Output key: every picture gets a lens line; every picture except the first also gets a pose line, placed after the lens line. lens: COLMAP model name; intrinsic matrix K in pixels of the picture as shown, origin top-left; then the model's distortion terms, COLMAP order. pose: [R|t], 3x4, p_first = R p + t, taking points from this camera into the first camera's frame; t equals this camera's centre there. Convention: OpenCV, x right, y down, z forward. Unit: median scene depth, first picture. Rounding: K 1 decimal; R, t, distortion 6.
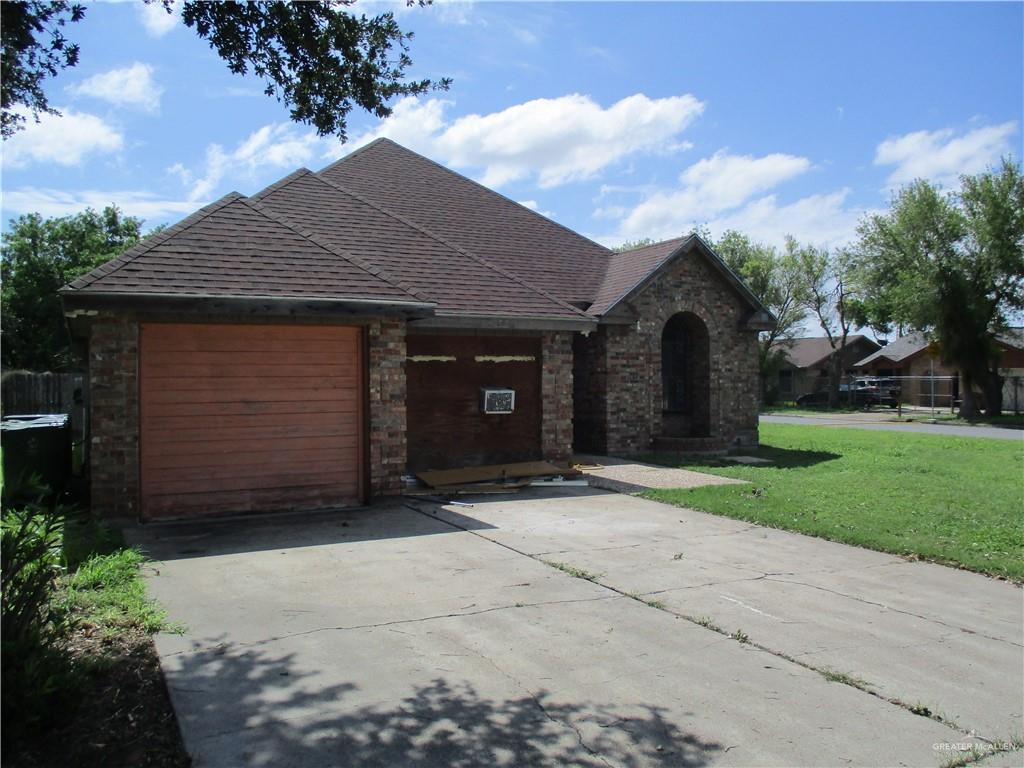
lens RADIAL K [[859.8, 0, 512.0], [0, 859.8, 383.8], [0, 0, 1]] dist [-0.006702, -0.004396]
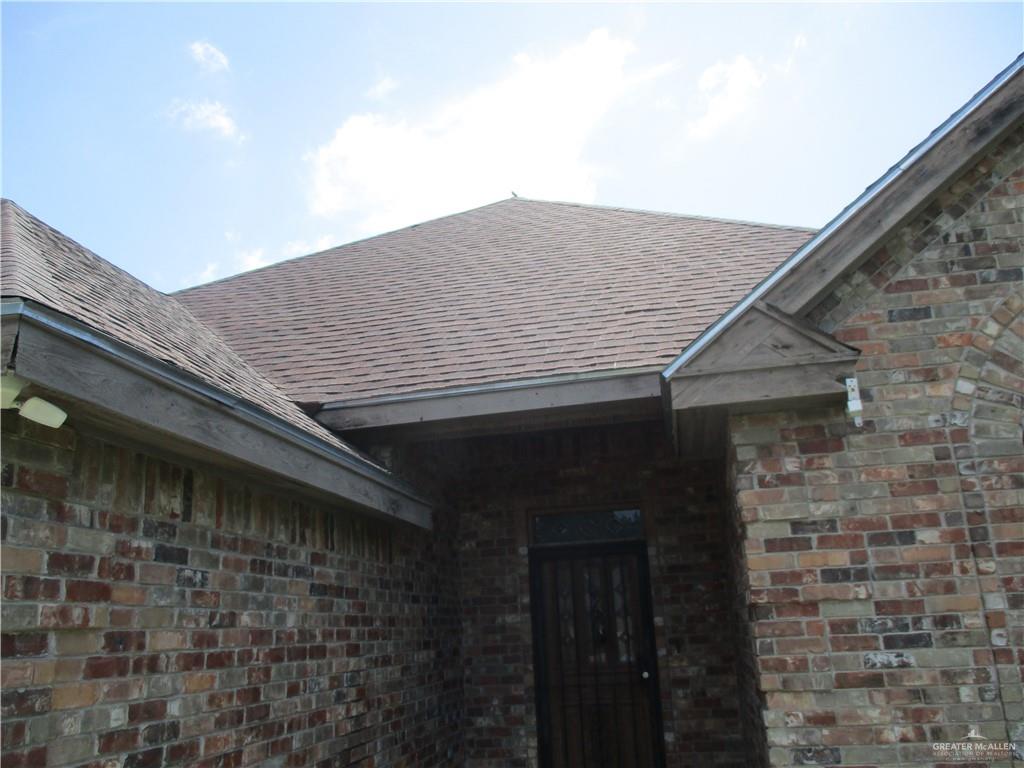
lens RADIAL K [[859.8, 0, 512.7], [0, 859.8, 381.8], [0, 0, 1]] dist [-0.006702, -0.004396]
pose [[0.790398, -0.204780, -0.577352, 0.205757], [0.040820, 0.957984, -0.283903, -0.008310], [0.611232, 0.200829, 0.765548, 0.747364]]
